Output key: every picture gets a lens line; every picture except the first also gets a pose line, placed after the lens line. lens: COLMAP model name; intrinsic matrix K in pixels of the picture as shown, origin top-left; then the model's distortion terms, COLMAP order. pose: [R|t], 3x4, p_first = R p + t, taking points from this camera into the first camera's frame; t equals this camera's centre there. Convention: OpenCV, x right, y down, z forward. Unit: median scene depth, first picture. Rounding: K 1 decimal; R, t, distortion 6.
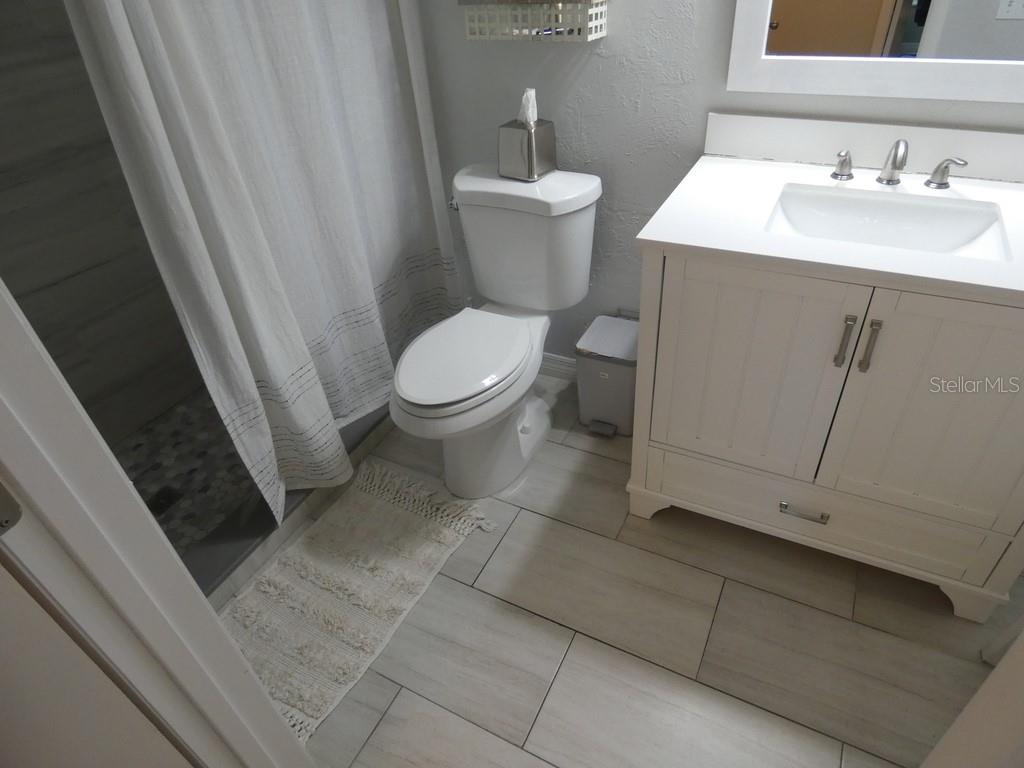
lens RADIAL K [[607.6, 0, 512.0], [0, 607.6, 384.0], [0, 0, 1]] dist [-0.028871, 0.001000]
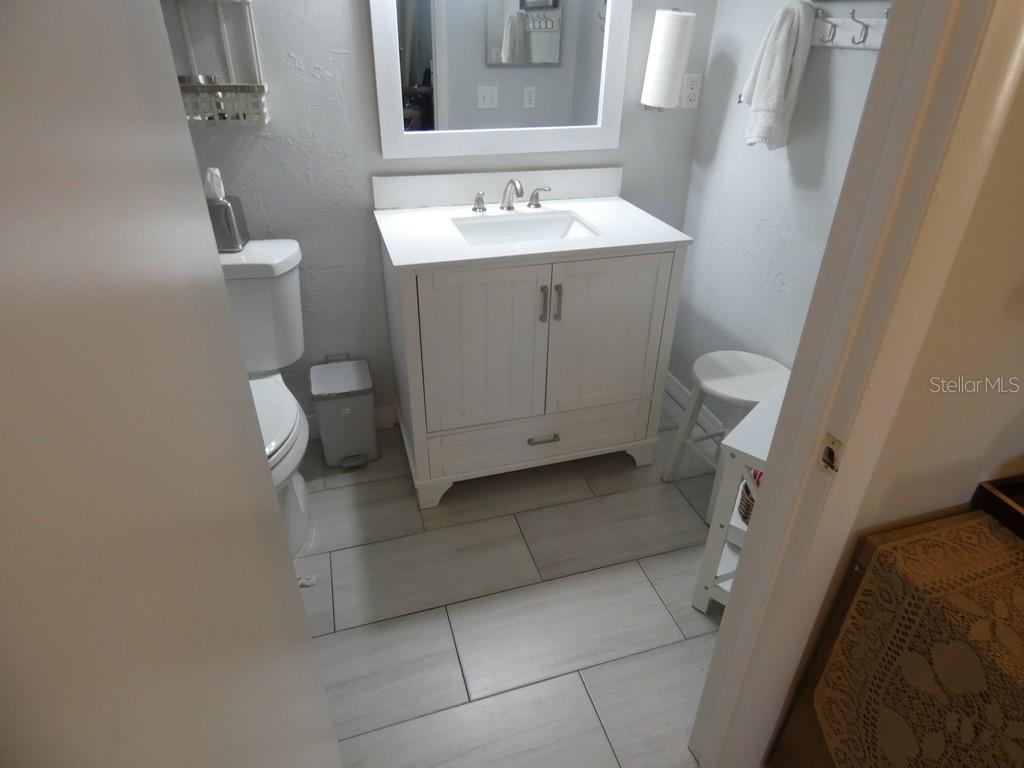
lens RADIAL K [[605.4, 0, 518.0], [0, 605.4, 381.2], [0, 0, 1]] dist [0.004827, 0.000819]
pose [[0.701727, -0.279975, 0.655128, -0.416939], [0.372147, 0.928172, -0.001956, 0.067086], [-0.607524, 0.245176, 0.755515, -0.048631]]
